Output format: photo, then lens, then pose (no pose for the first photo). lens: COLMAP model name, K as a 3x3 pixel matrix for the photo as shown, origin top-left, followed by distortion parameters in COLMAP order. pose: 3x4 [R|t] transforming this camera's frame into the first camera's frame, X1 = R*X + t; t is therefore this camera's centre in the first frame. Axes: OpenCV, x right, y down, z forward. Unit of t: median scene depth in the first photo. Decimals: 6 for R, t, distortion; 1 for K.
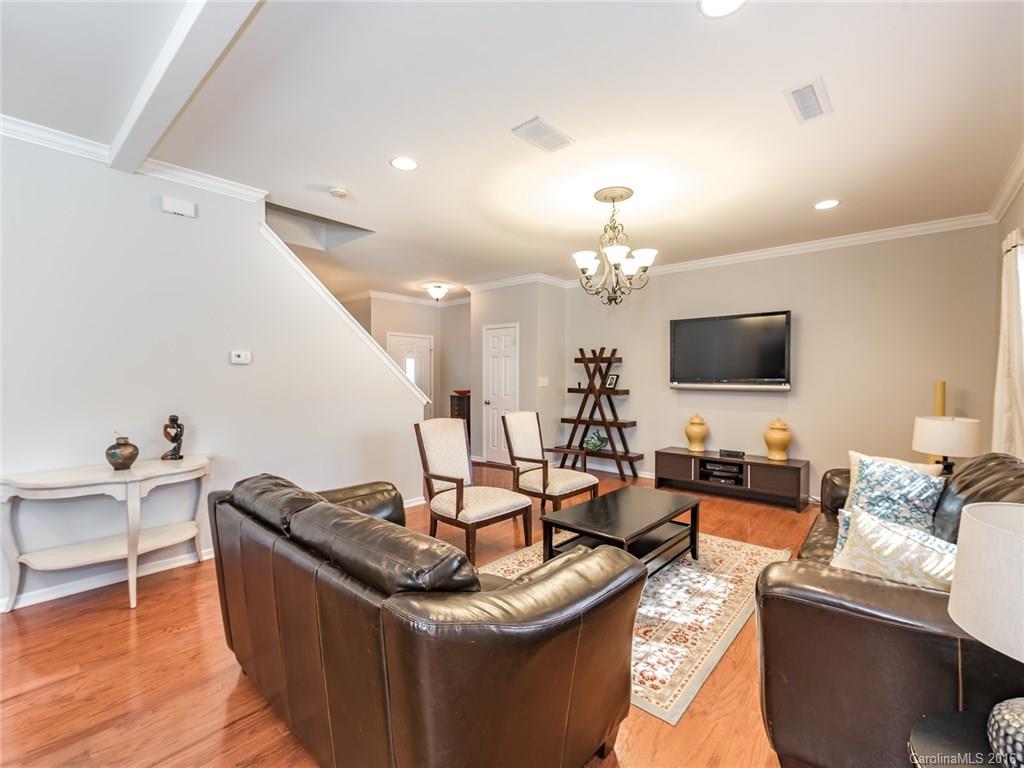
lens RADIAL K [[454.4, 0, 496.8], [0, 454.4, 382.9], [0, 0, 1]] dist [0.010850, -0.000351]
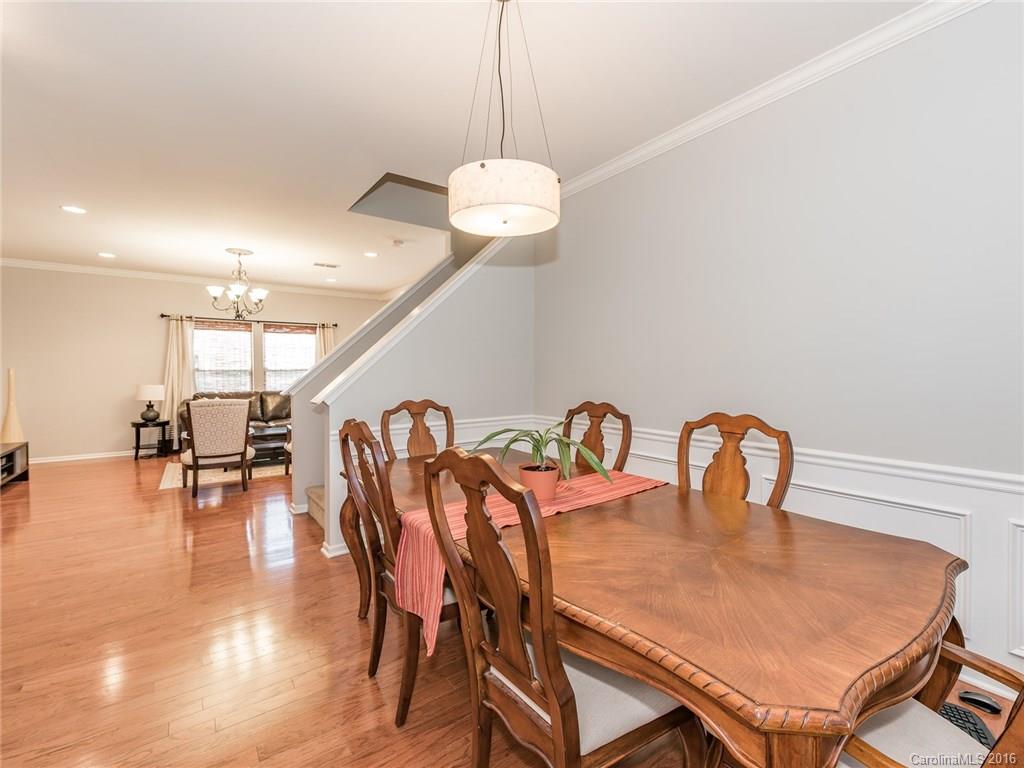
lens RADIAL K [[453.1, 0, 506.0], [0, 453.1, 372.2], [0, 0, 1]] dist [0.000151, 0.000154]
pose [[-0.976025, 0.000152, 0.217658, -0.727363], [0.003682, 0.999868, 0.015814, -0.006817], [-0.217626, 0.016236, -0.975897, 1.708337]]
